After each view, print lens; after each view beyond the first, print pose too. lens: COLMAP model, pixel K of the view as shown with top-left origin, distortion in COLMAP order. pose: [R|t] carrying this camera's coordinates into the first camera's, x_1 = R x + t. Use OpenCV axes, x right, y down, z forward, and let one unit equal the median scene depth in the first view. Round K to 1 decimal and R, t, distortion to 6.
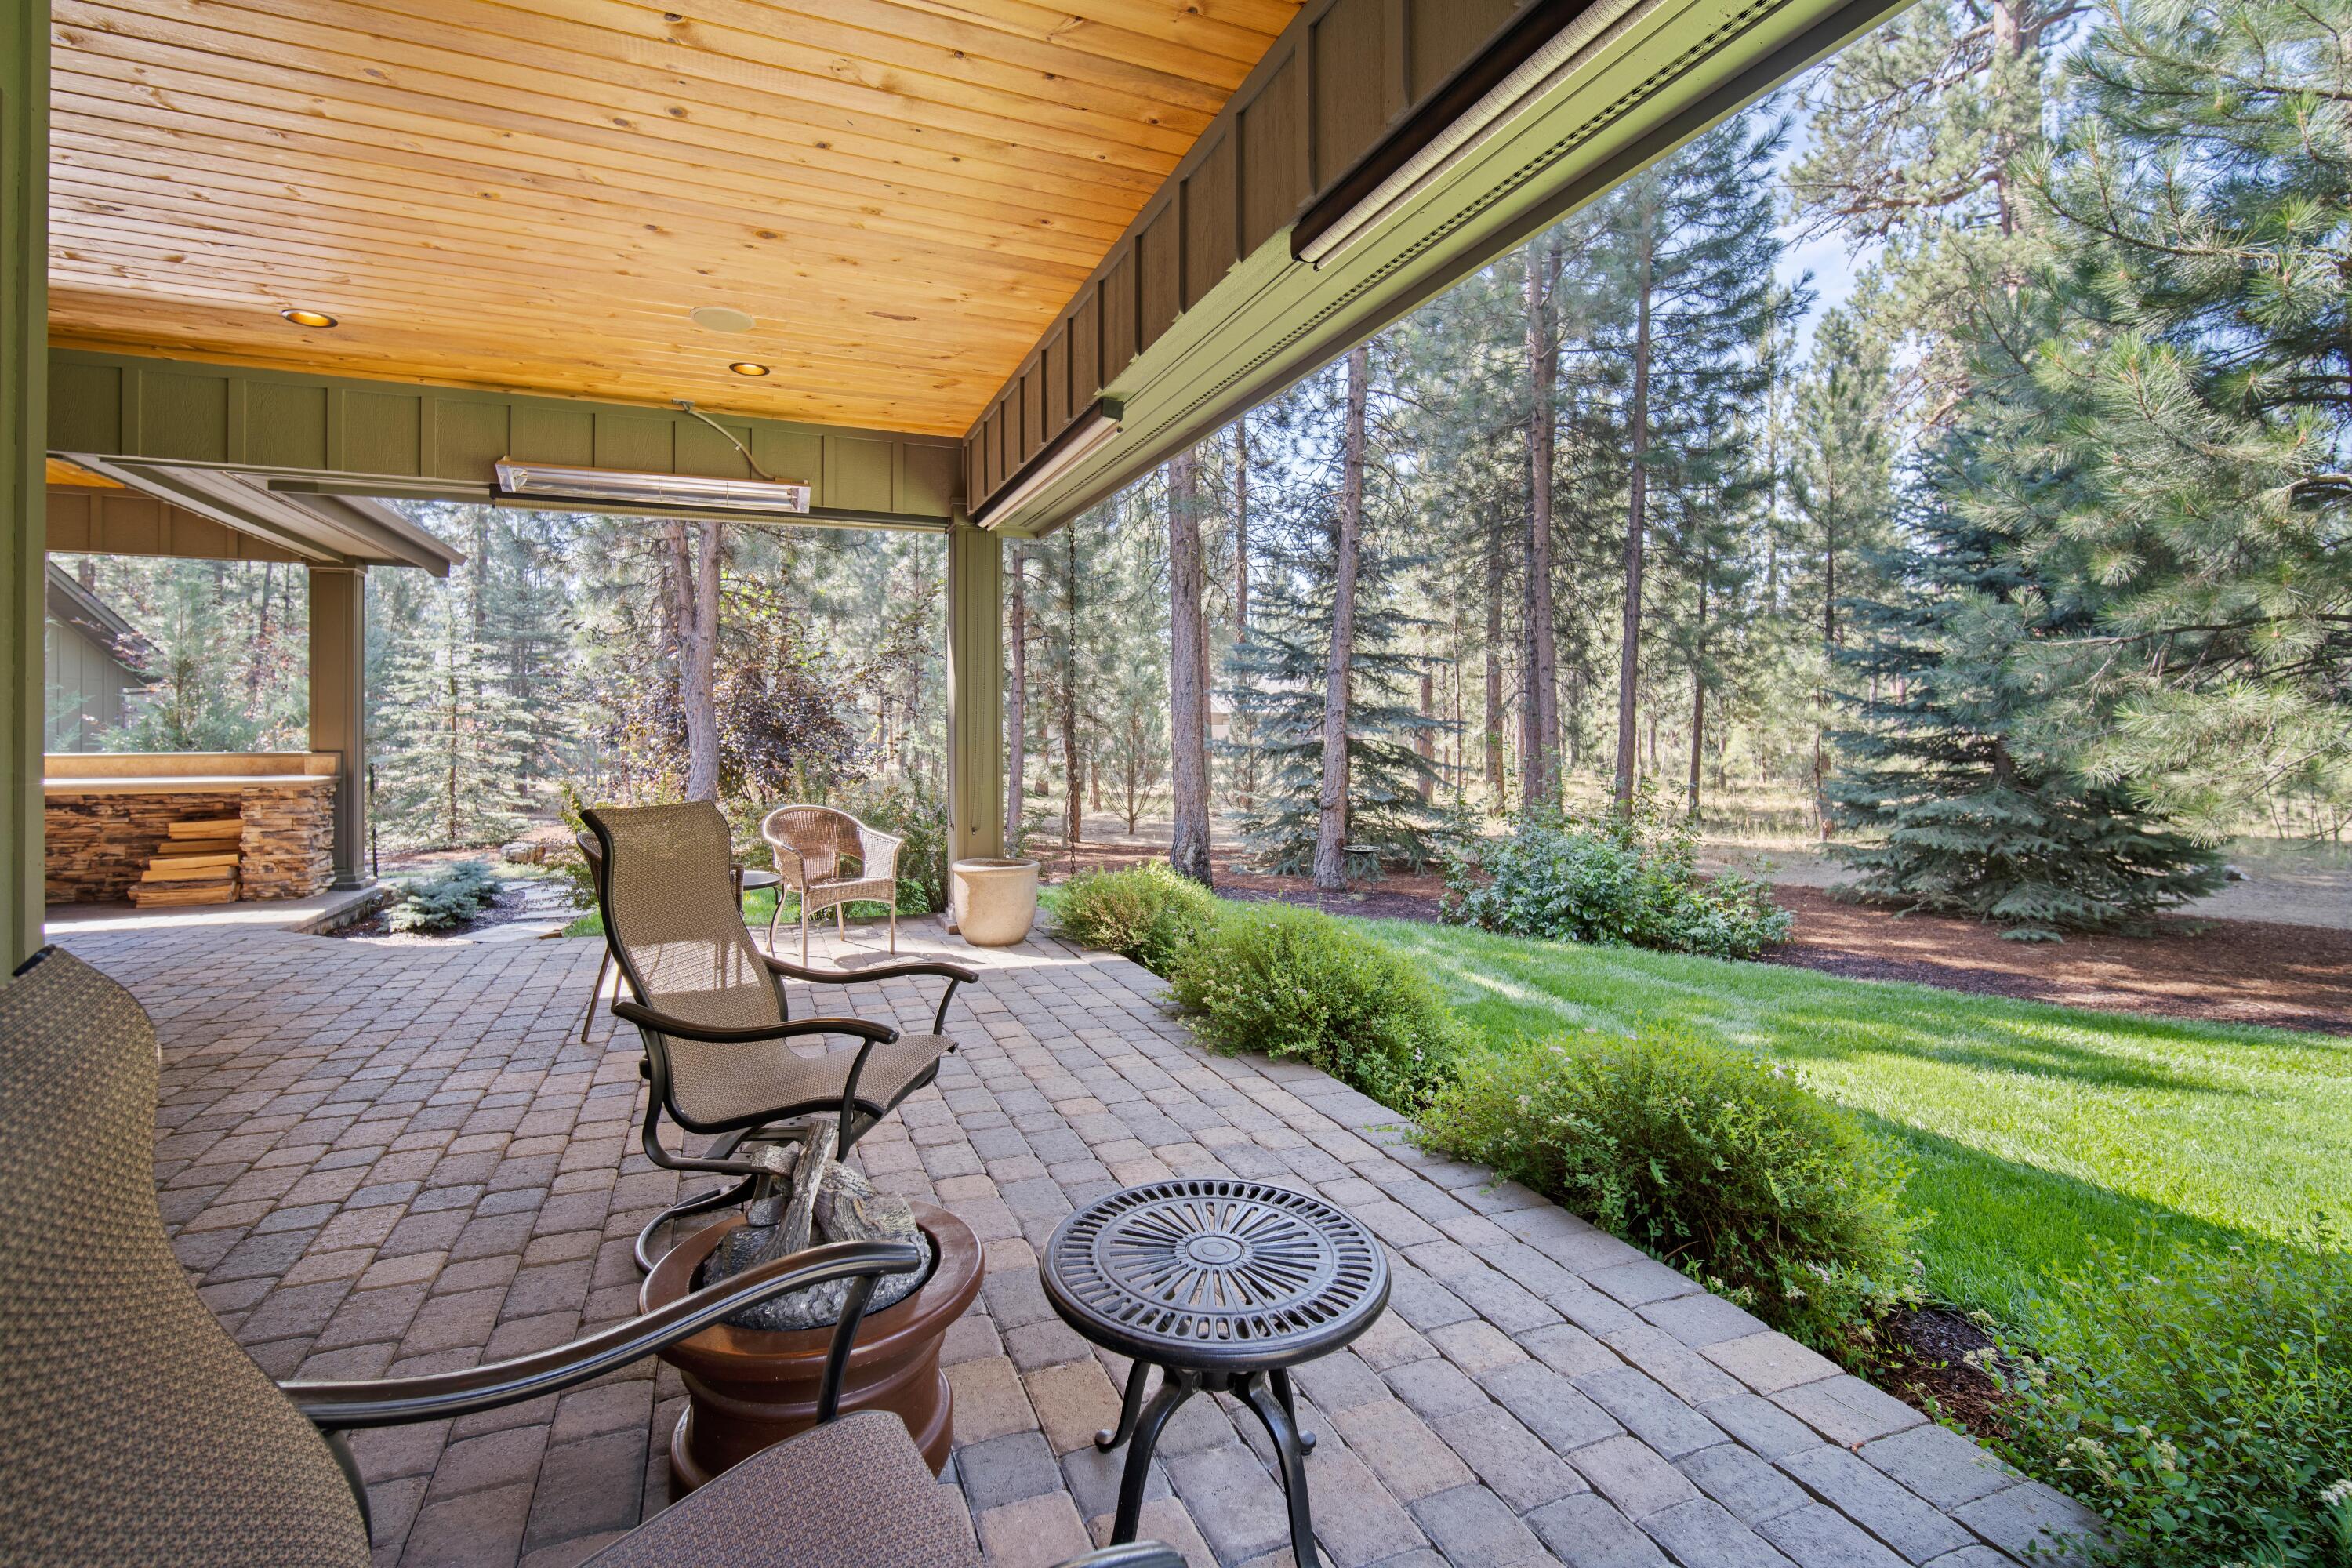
lens RADIAL K [[1053.4, 0, 1149.5], [0, 1053.4, 729.8], [0, 0, 1]] dist [0.000316, 0.000009]
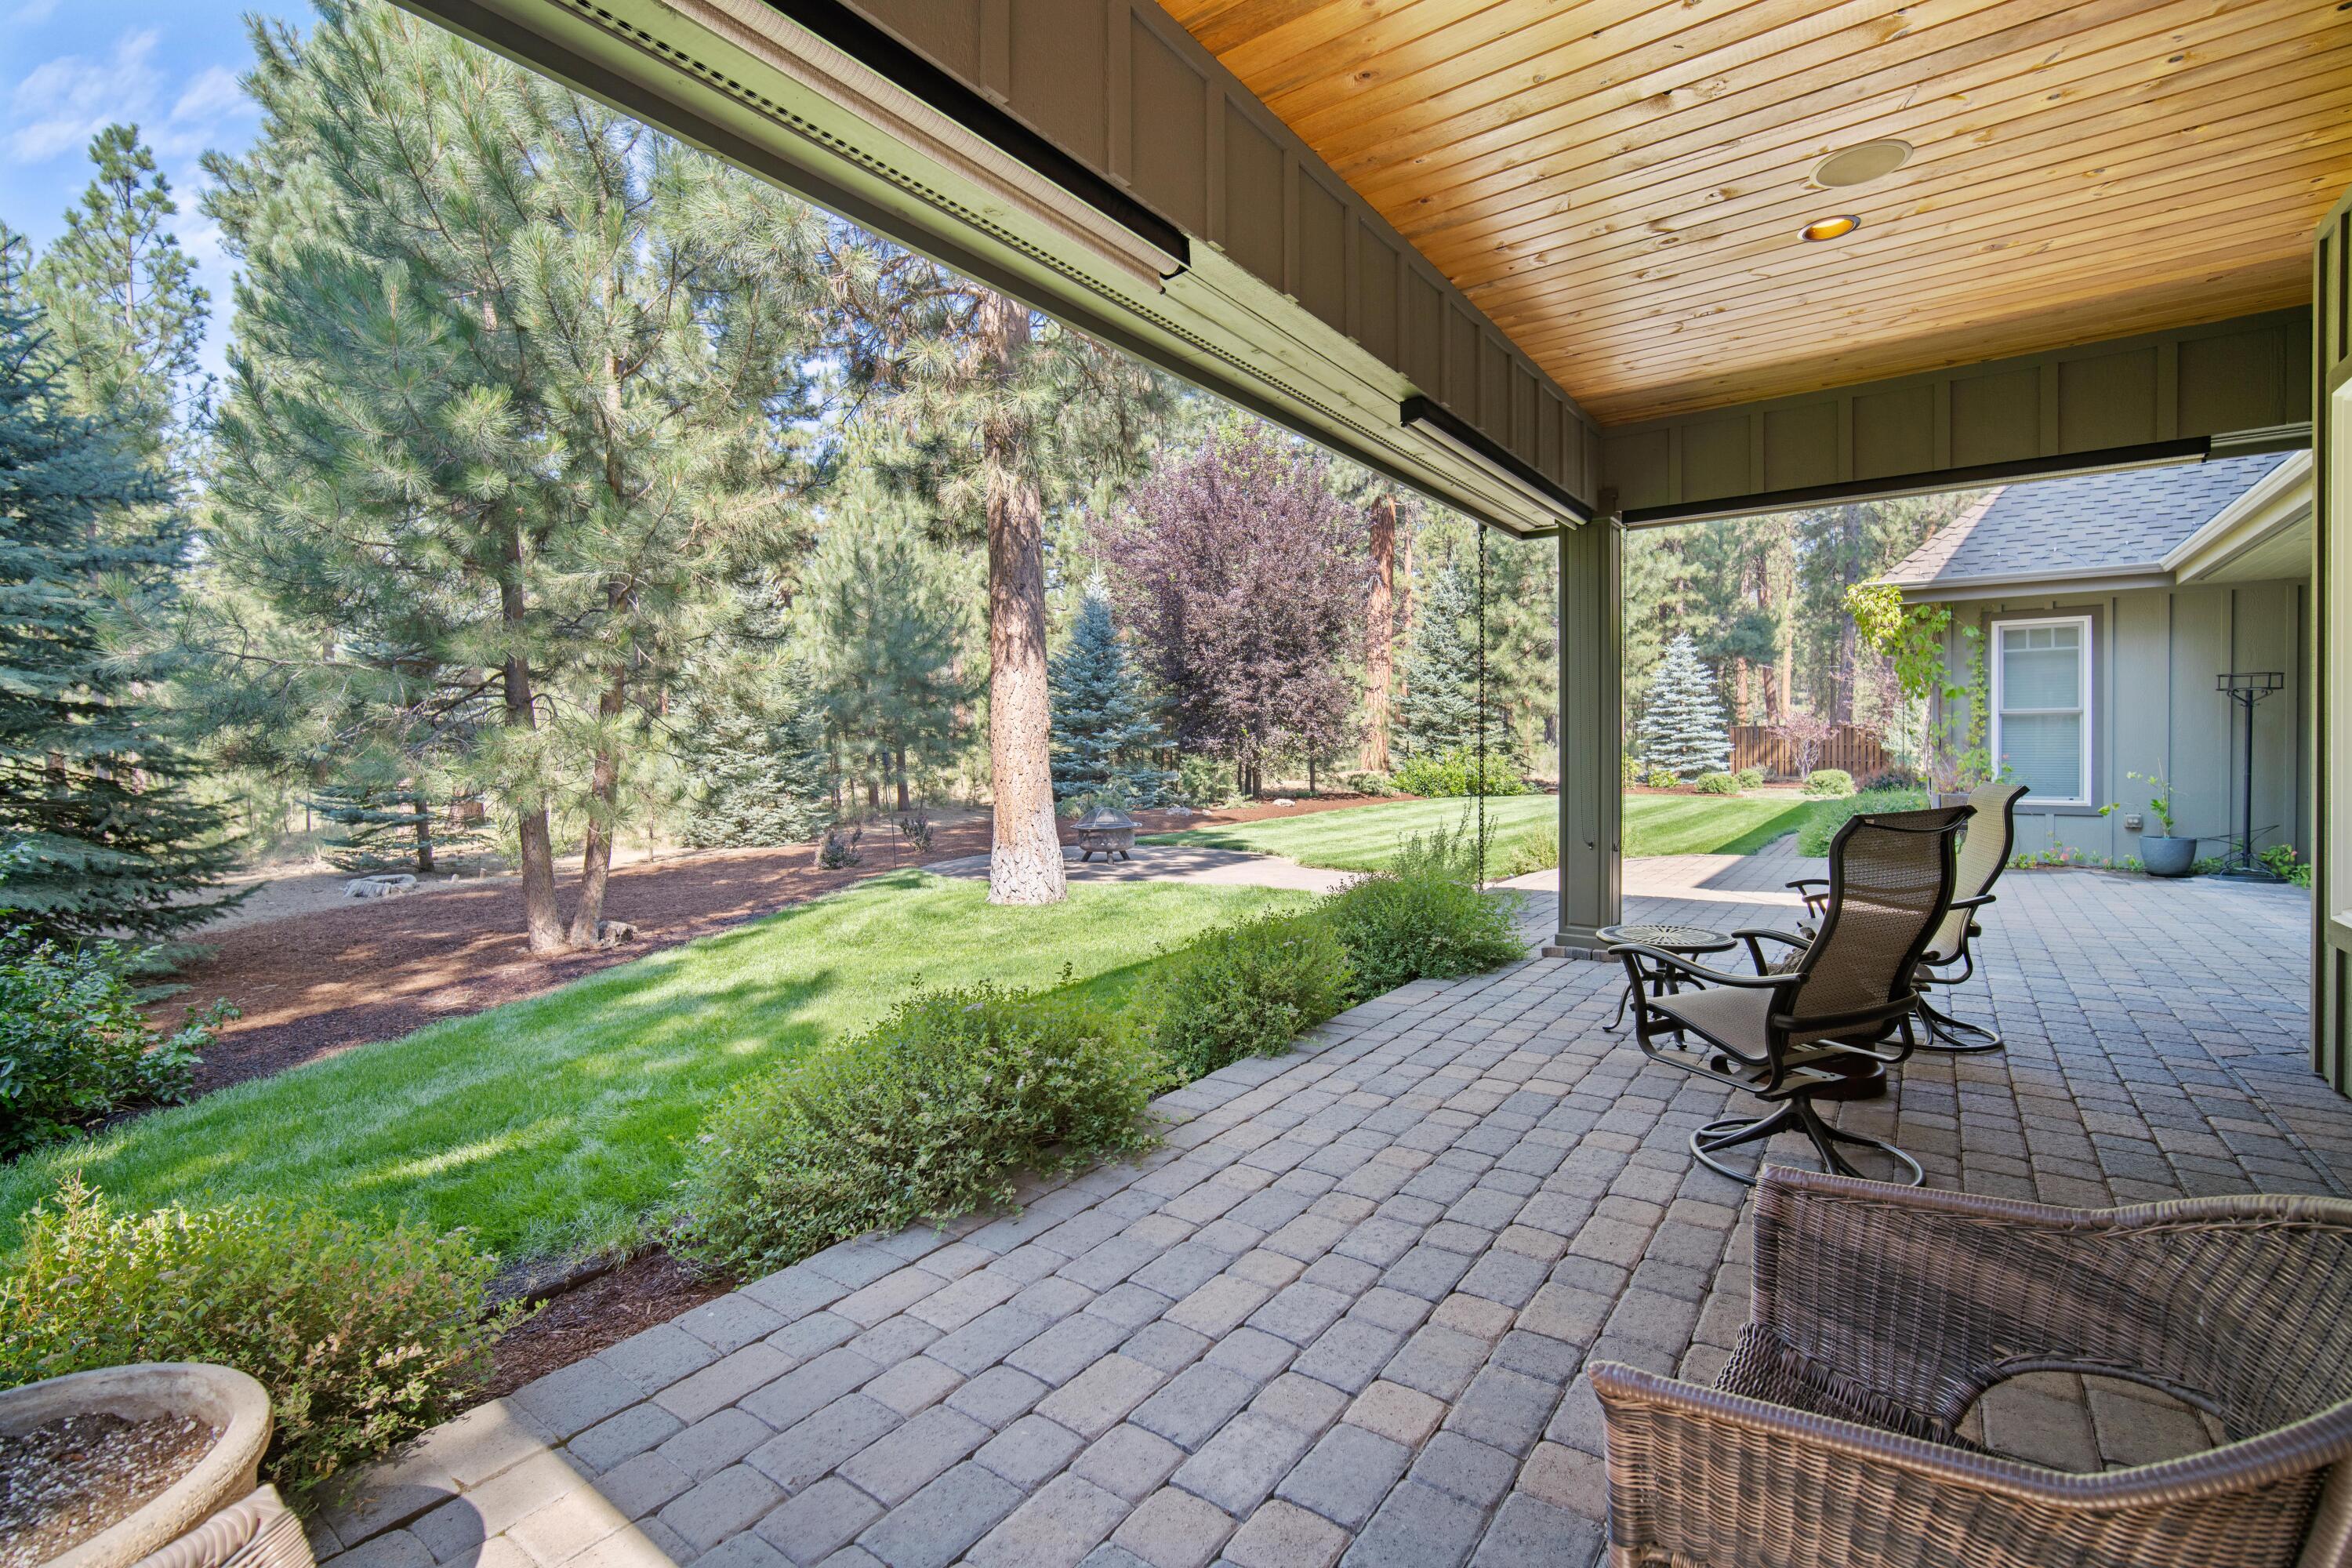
lens RADIAL K [[1053.4, 0, 1171.2], [0, 1053.4, 767.4], [0, 0, 1]] dist [0.000316, 0.000009]
pose [[-0.537430, -0.009743, 0.843252, -0.758799], [0.004121, 0.999891, 0.014180, 0.004750], [-0.843298, 0.011096, -0.537331, 1.733336]]
